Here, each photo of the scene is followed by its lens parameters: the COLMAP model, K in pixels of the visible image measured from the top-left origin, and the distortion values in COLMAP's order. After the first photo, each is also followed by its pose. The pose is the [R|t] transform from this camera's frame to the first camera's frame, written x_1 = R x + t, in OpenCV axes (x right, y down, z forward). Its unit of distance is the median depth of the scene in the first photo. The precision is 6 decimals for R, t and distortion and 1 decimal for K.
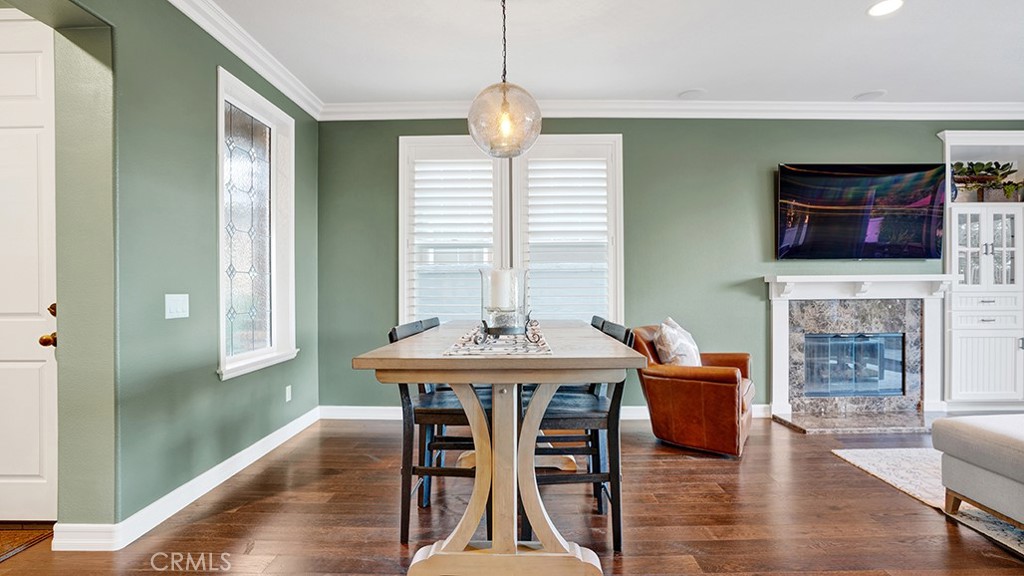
lens RADIAL K [[485.2, 0, 506.3], [0, 485.2, 287.2], [0, 0, 1]] dist [-0.024007, 0.008301]
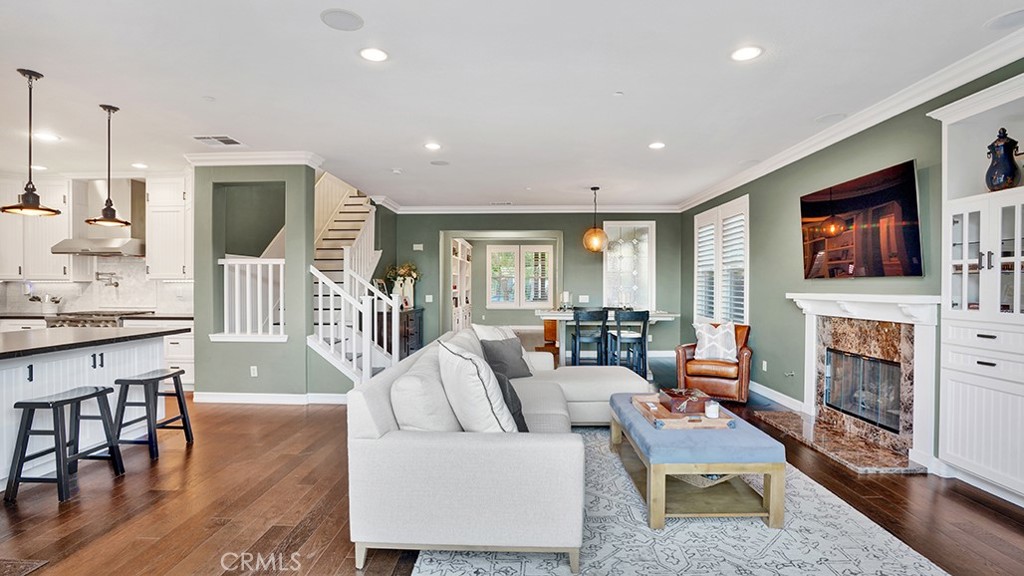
lens RADIAL K [[485.2, 0, 511.4], [0, 485.2, 285.7], [0, 0, 1]] dist [-0.024007, 0.008301]
pose [[-0.045366, 0.006408, -0.998950, 1.724216], [0.001929, 0.999978, 0.006327, -0.049011], [0.998969, -0.001640, -0.045377, 0.347169]]
